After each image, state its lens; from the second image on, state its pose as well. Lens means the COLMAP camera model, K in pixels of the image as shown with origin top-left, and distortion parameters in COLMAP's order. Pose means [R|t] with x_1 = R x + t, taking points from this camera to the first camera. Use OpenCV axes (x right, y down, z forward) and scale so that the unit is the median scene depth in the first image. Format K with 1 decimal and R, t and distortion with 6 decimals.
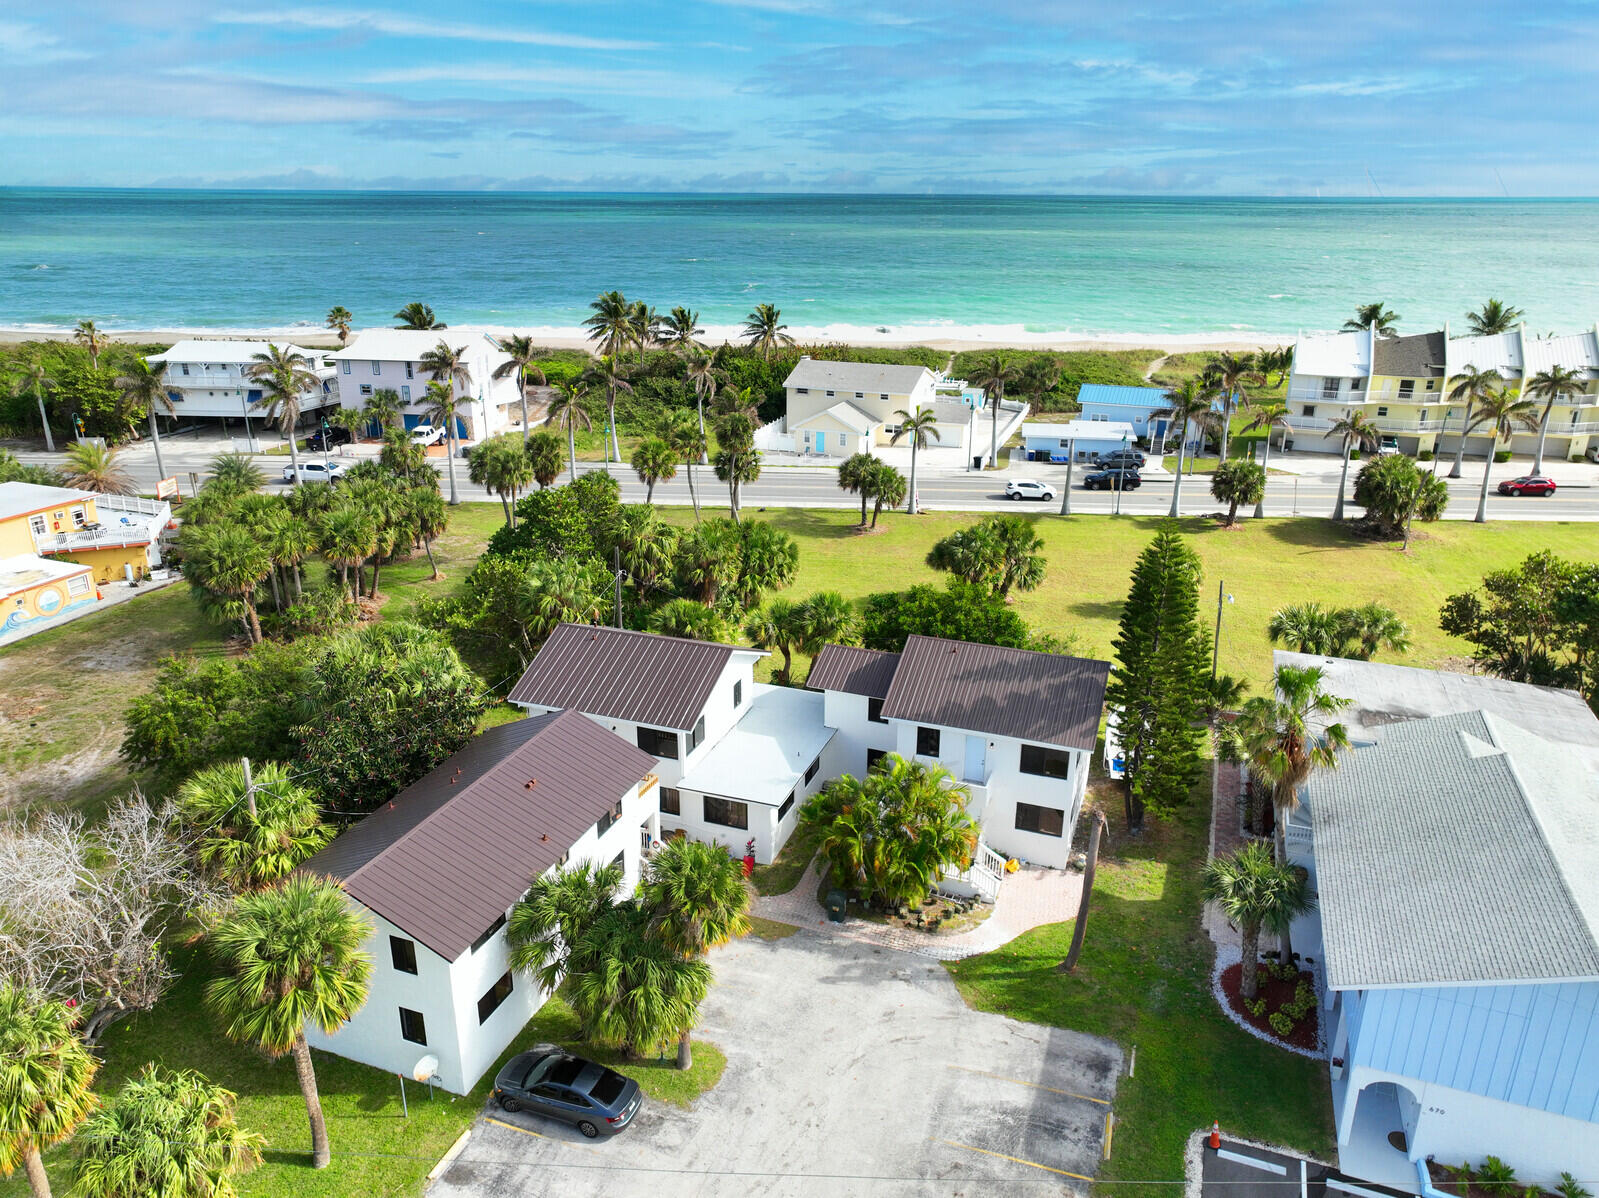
lens RADIAL K [[1129.3, 0, 802.5], [0, 1129.3, 601.7], [0, 0, 1]] dist [0.004548, 0.006336]
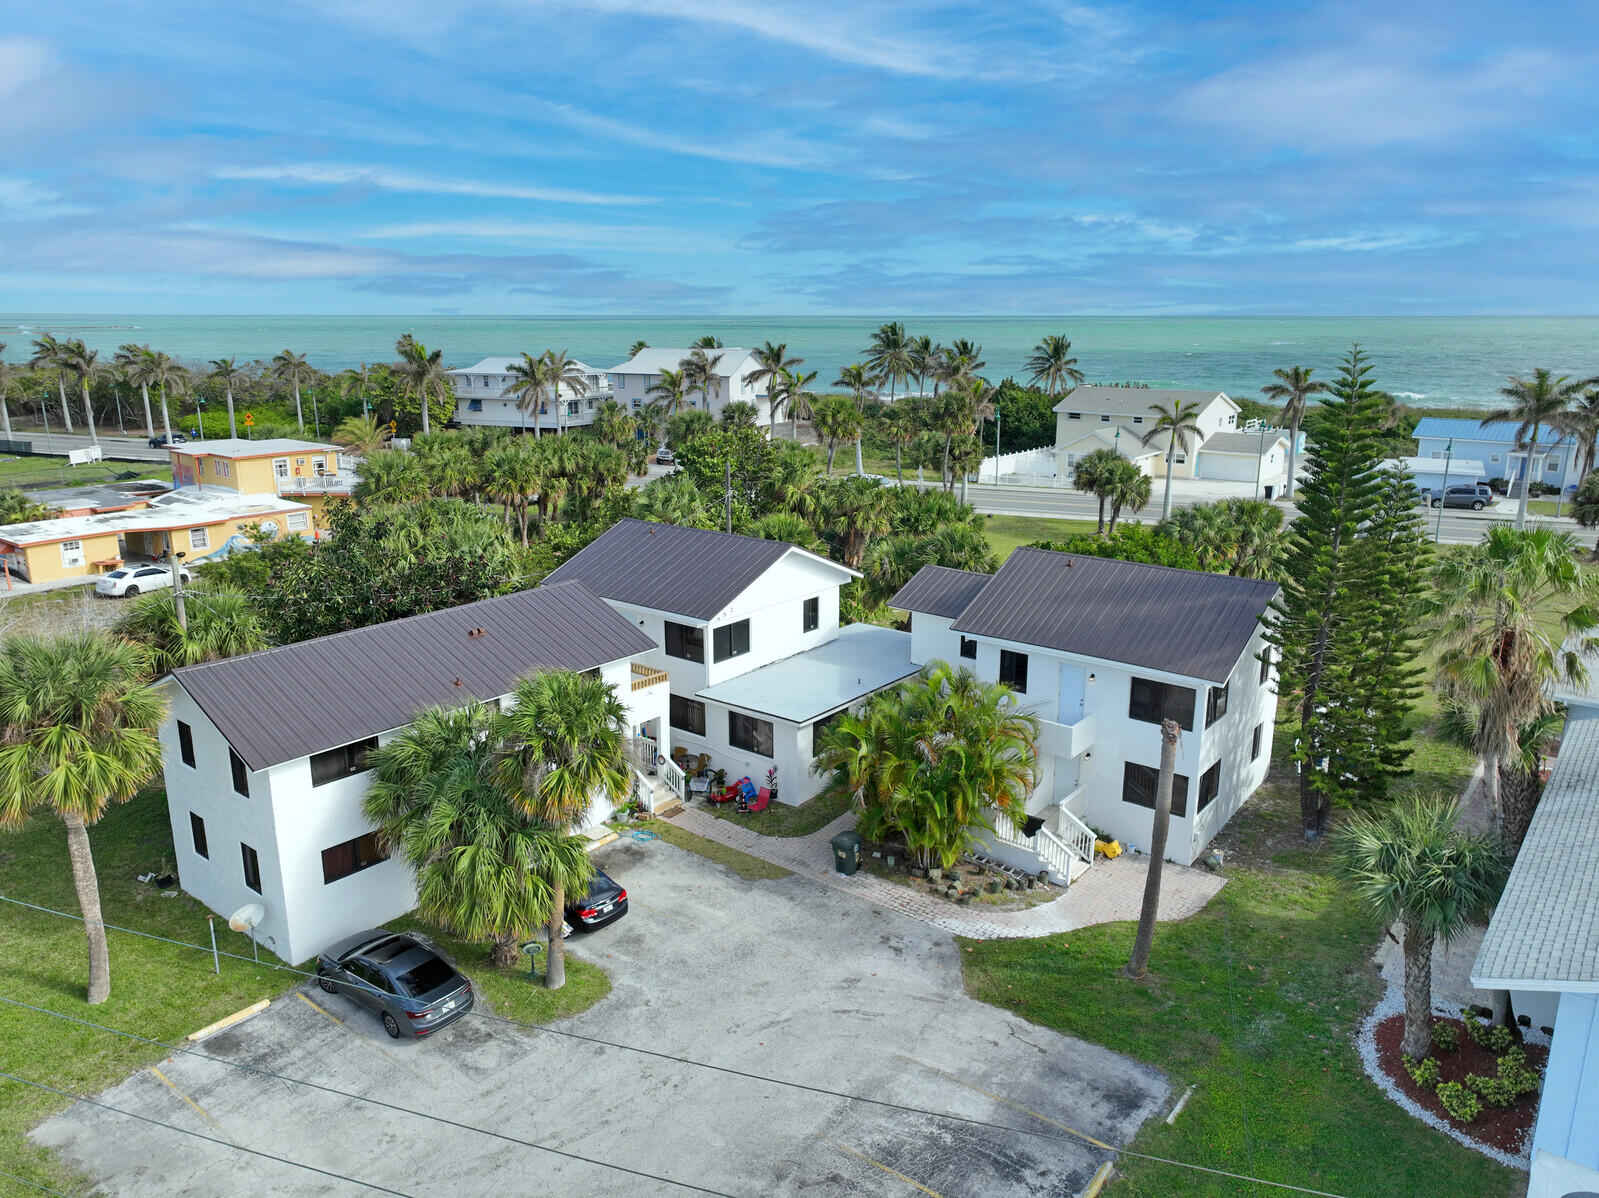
lens RADIAL K [[1129.3, 0, 799.8], [0, 1129.3, 605.9], [0, 0, 1]] dist [0.004548, 0.006336]
pose [[0.949460, 0.073564, -0.305145, 0.202142], [-0.102824, 0.991401, -0.080934, 0.155611], [0.296567, 0.108220, 0.948861, 0.232152]]
